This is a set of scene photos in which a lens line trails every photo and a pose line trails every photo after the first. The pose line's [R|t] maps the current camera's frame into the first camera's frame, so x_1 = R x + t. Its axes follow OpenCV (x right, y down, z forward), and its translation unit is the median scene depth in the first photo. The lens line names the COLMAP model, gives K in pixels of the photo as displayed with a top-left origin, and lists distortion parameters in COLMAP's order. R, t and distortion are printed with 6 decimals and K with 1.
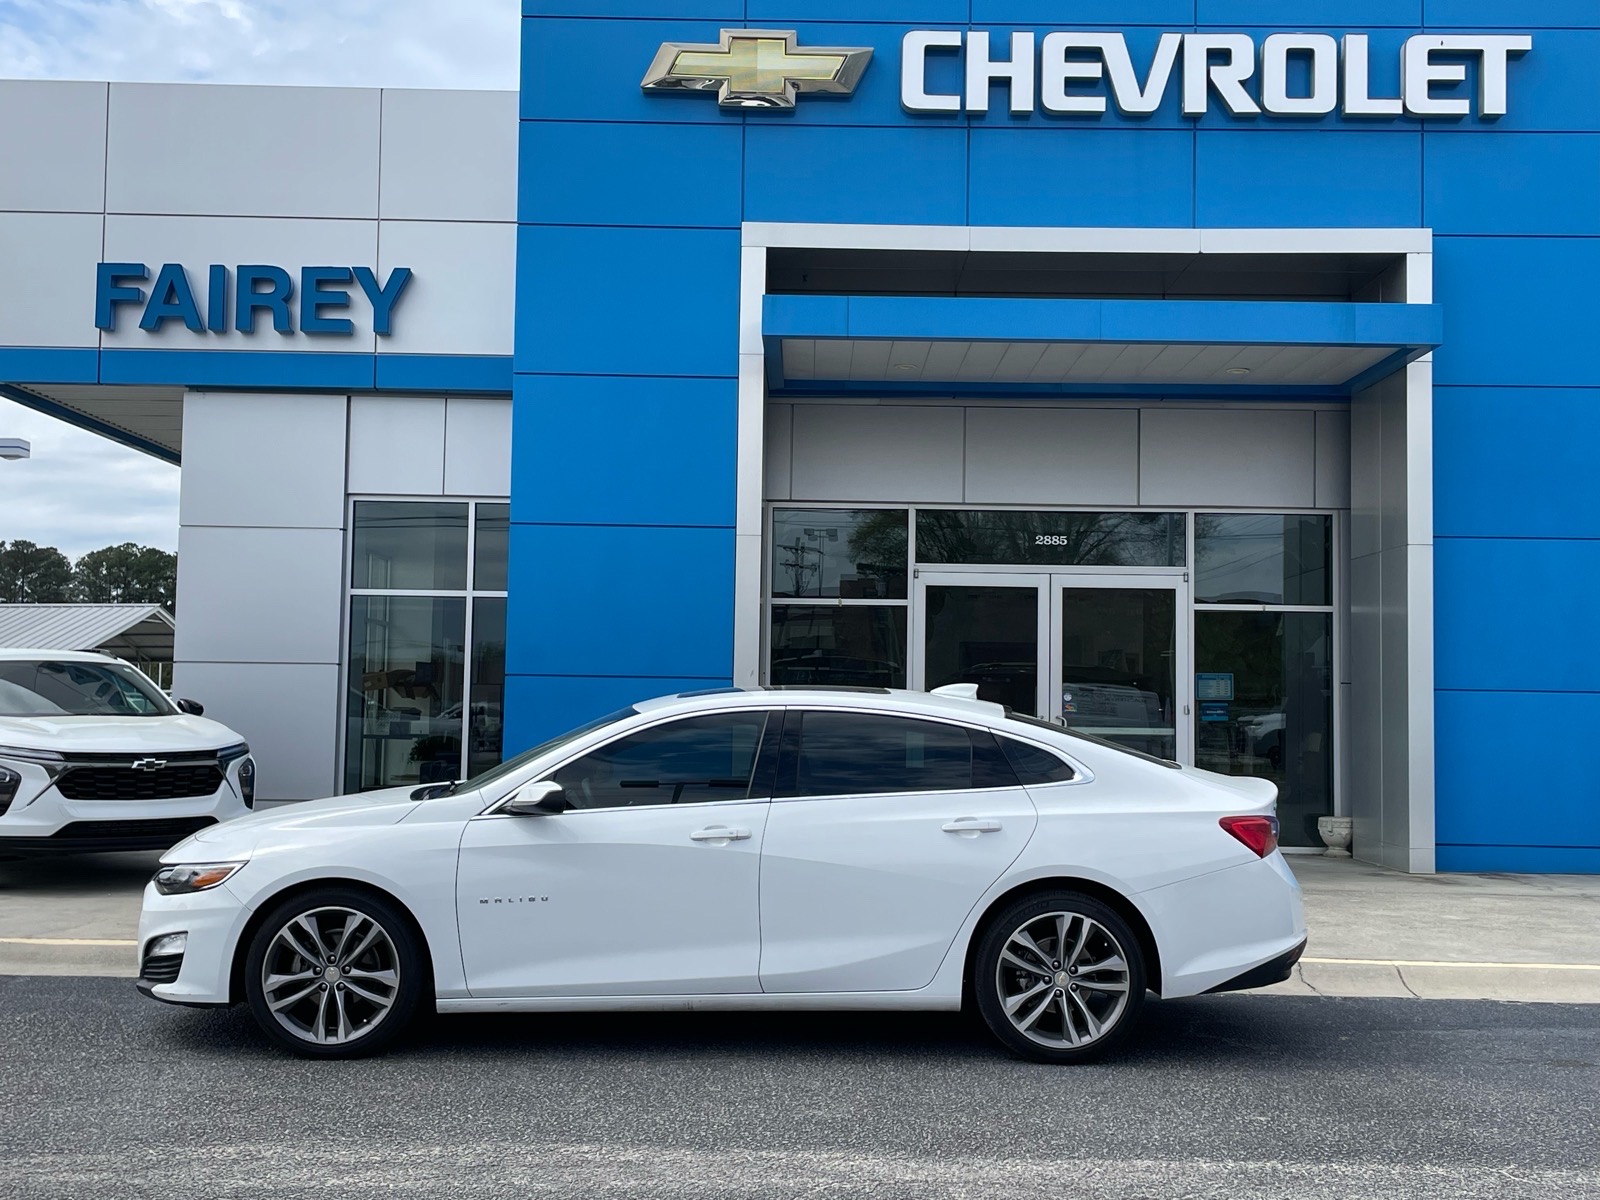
lens RADIAL K [[1855.0, 0, 800.2], [0, 1855.0, 608.8], [0, 0, 1]] dist [0.102541, 0.000000]
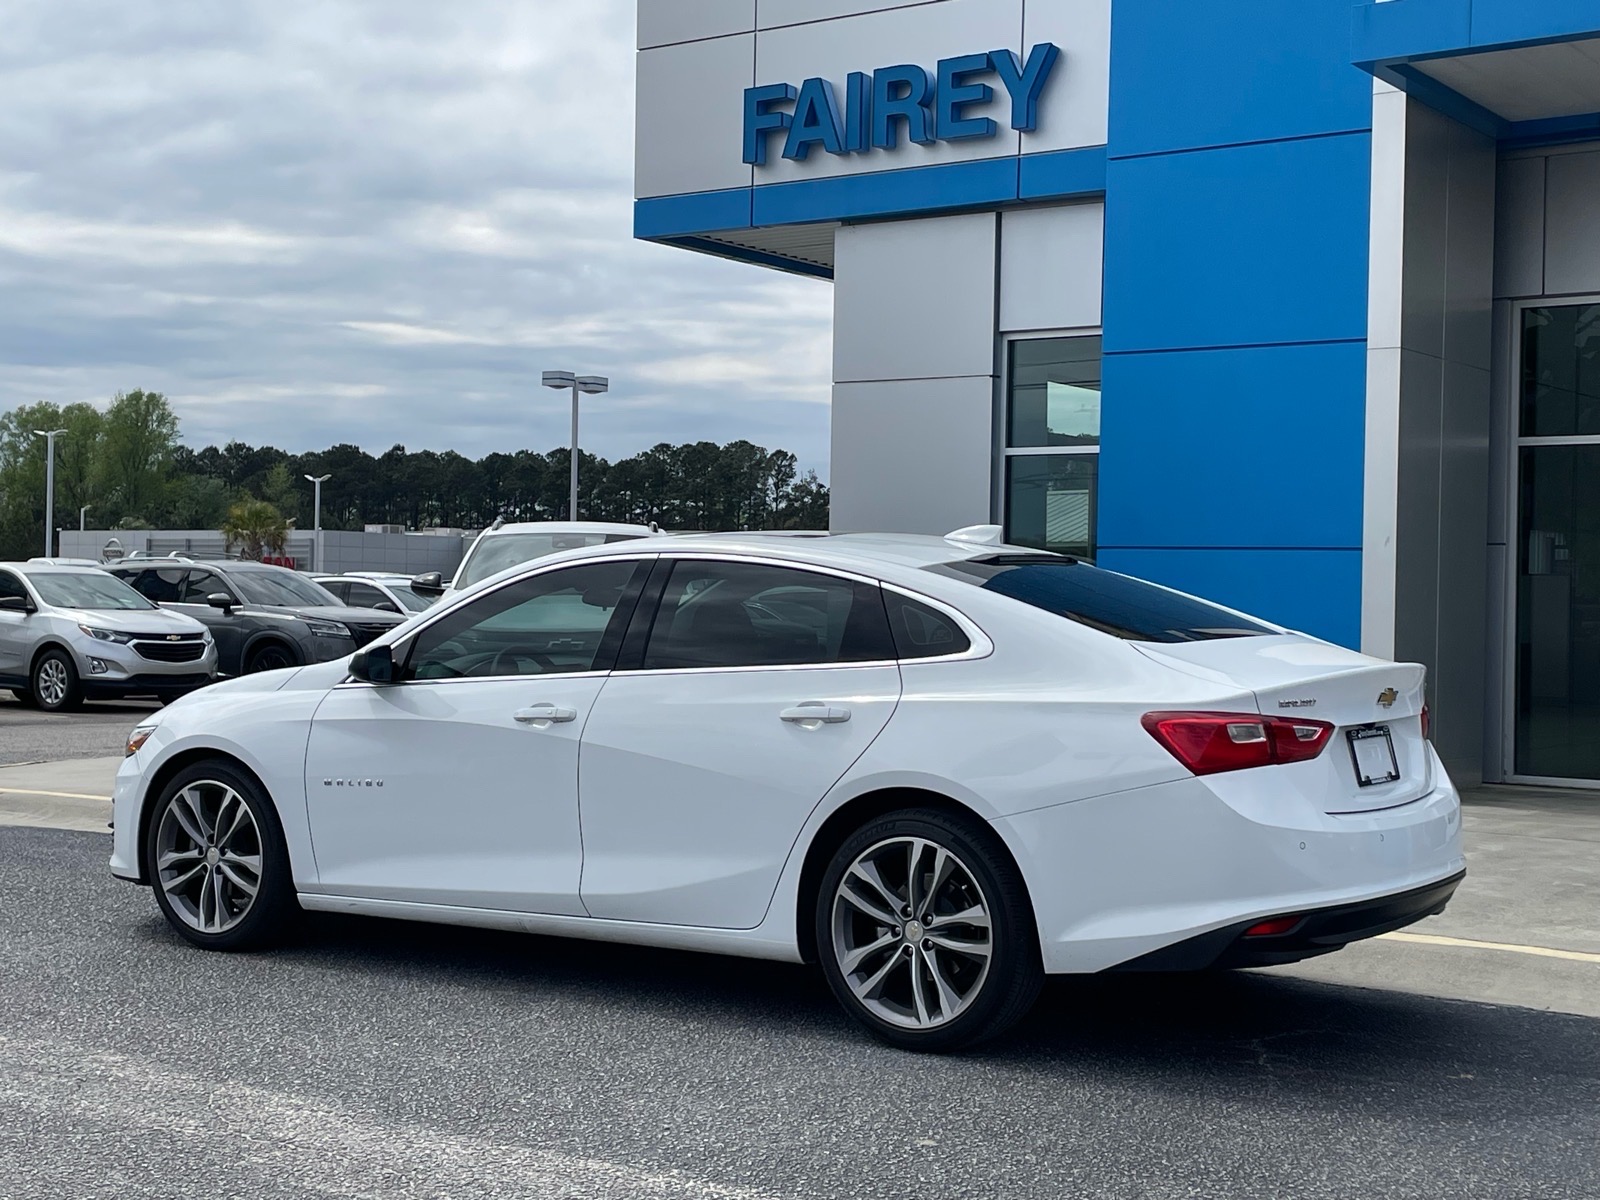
lens RADIAL K [[2296.3, 0, 800.9], [0, 2296.3, 588.0], [0, 0, 1]] dist [0.140080, 0.000000]
pose [[0.814818, -0.000504, -0.579717, 0.613123], [0.022229, 0.999291, 0.030375, 0.040489], [0.579291, -0.037637, 0.814251, 0.267683]]
